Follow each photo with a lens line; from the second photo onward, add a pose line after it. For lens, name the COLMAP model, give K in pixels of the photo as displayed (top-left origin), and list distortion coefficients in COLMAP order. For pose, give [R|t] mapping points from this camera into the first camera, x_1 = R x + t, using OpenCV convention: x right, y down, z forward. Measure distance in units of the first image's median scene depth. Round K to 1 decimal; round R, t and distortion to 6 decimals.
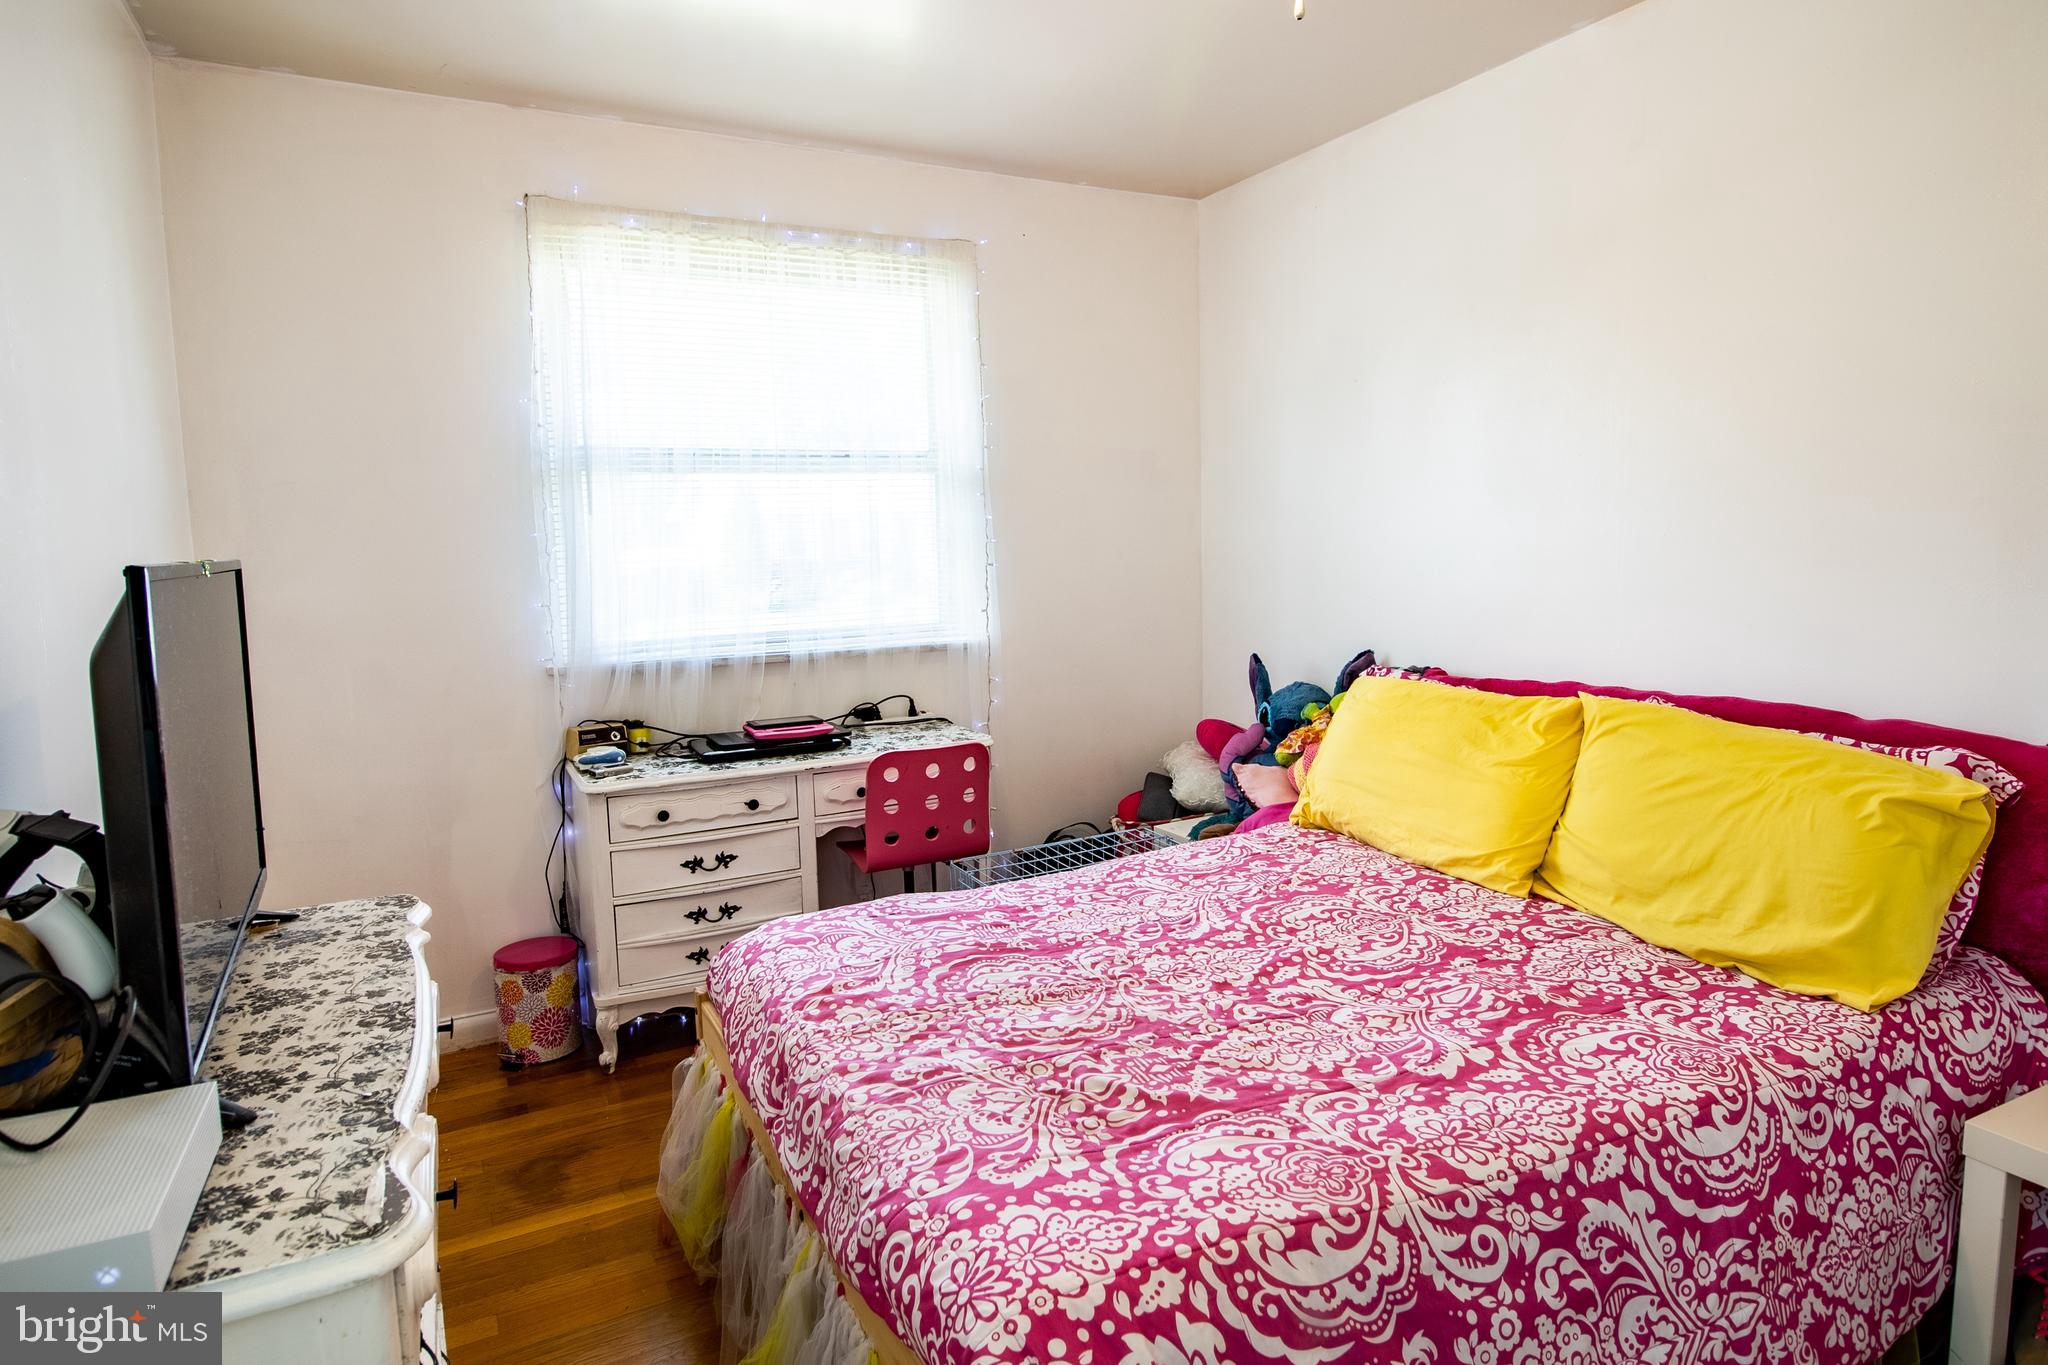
lens RADIAL K [[1163.6, 0, 1025.4], [0, 1163.6, 671.1], [0, 0, 1]] dist [0.002017, -0.009717]
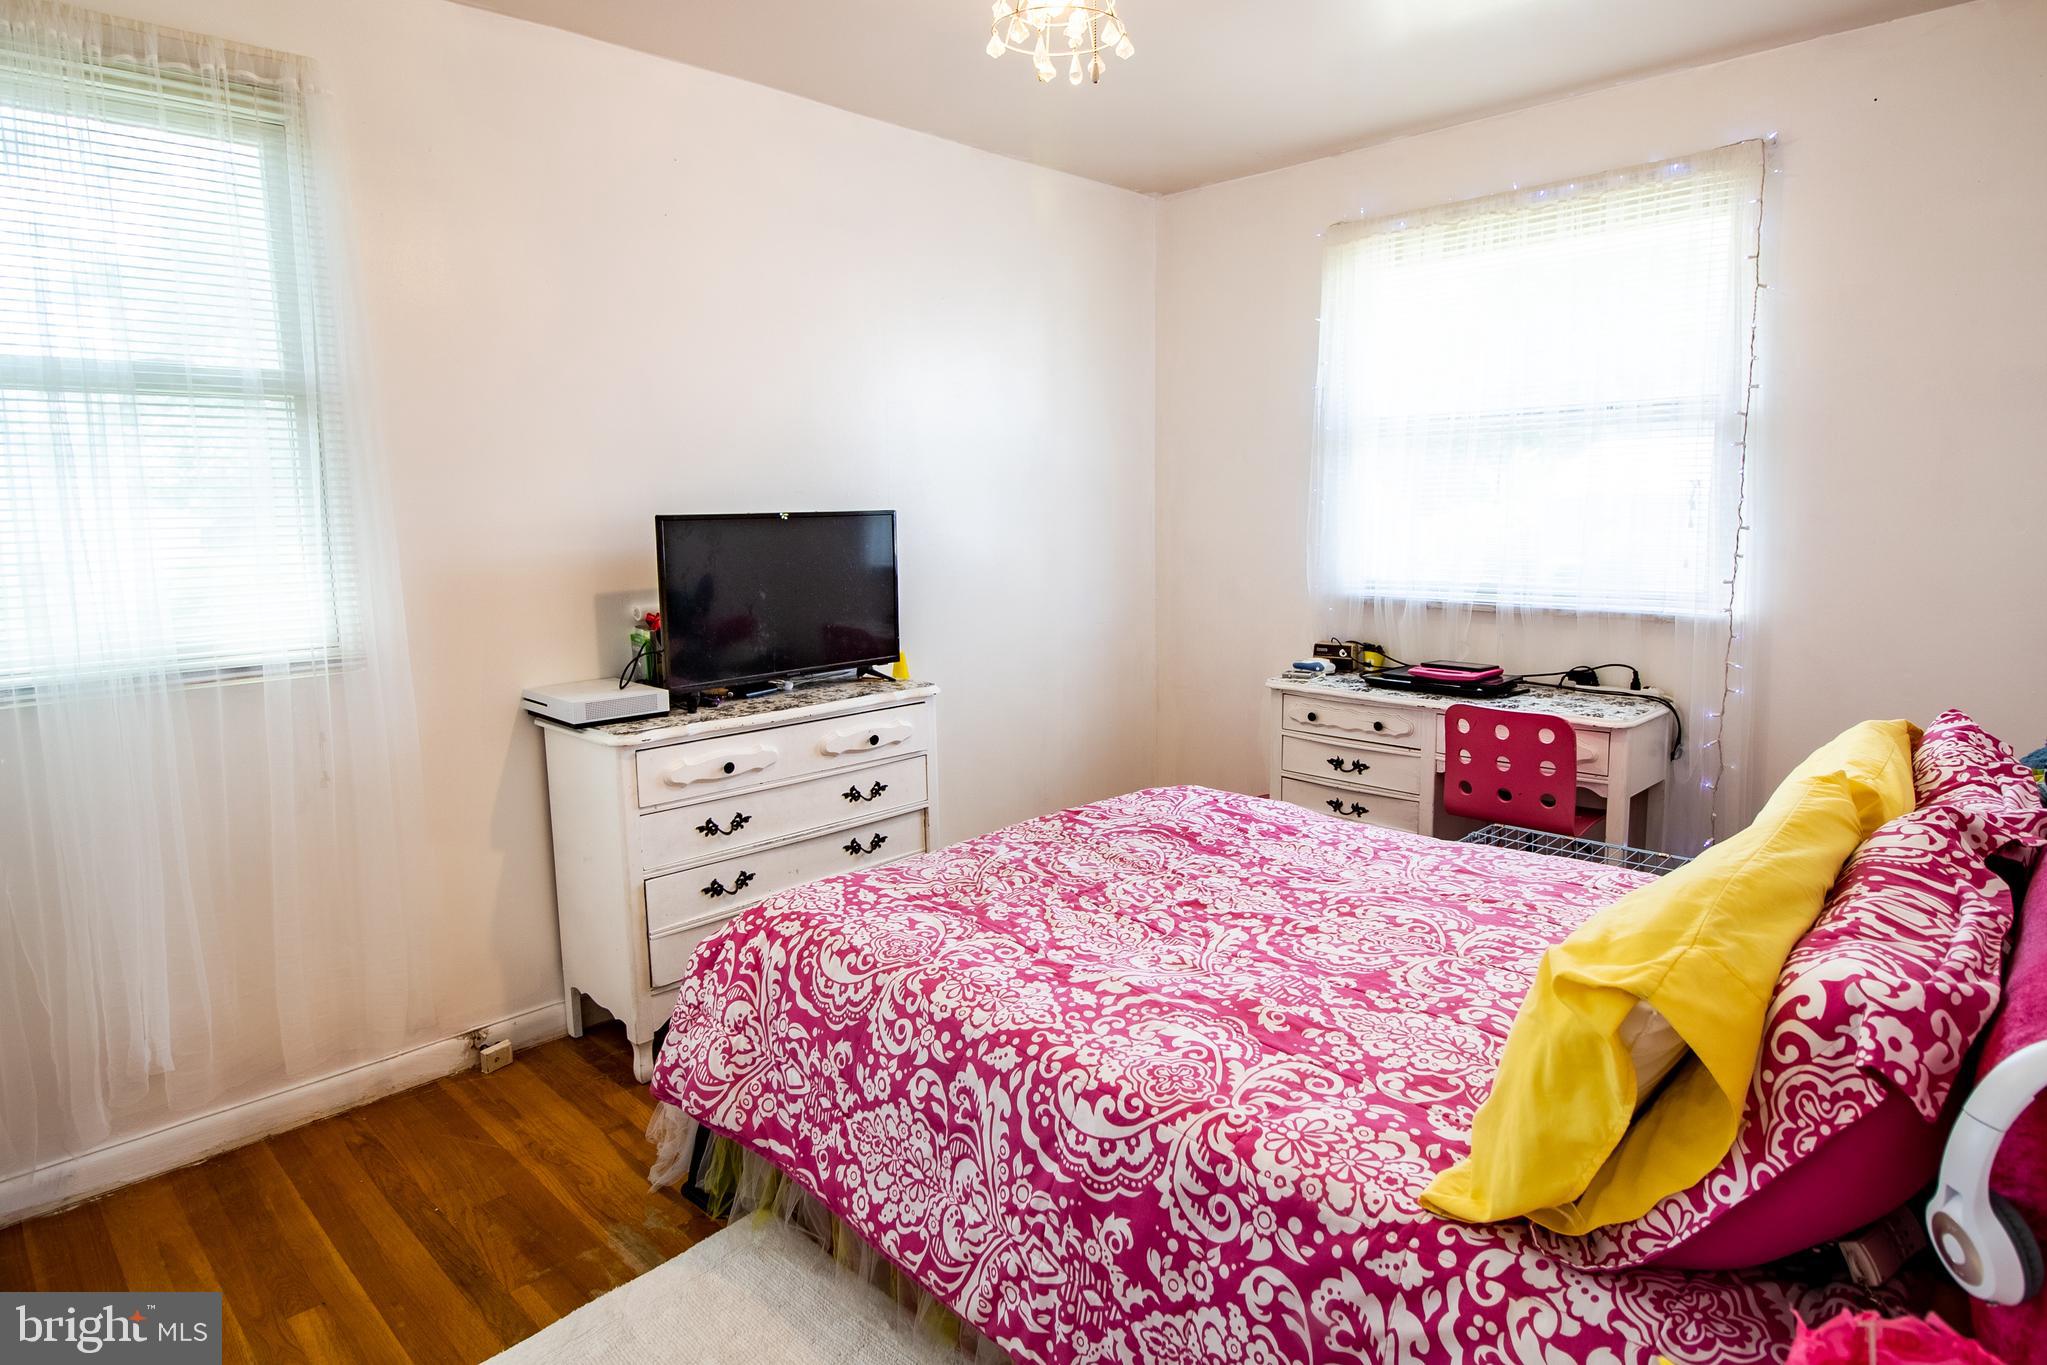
lens RADIAL K [[1163.0, 0, 1032.5], [0, 1163.0, 680.1], [0, 0, 1]] dist [0.002017, -0.009717]
pose [[0.286968, 0.165814, -0.943480, 1.266435], [-0.101333, 0.984634, 0.142225, -0.102323], [0.952565, 0.054791, 0.299361, 0.531388]]
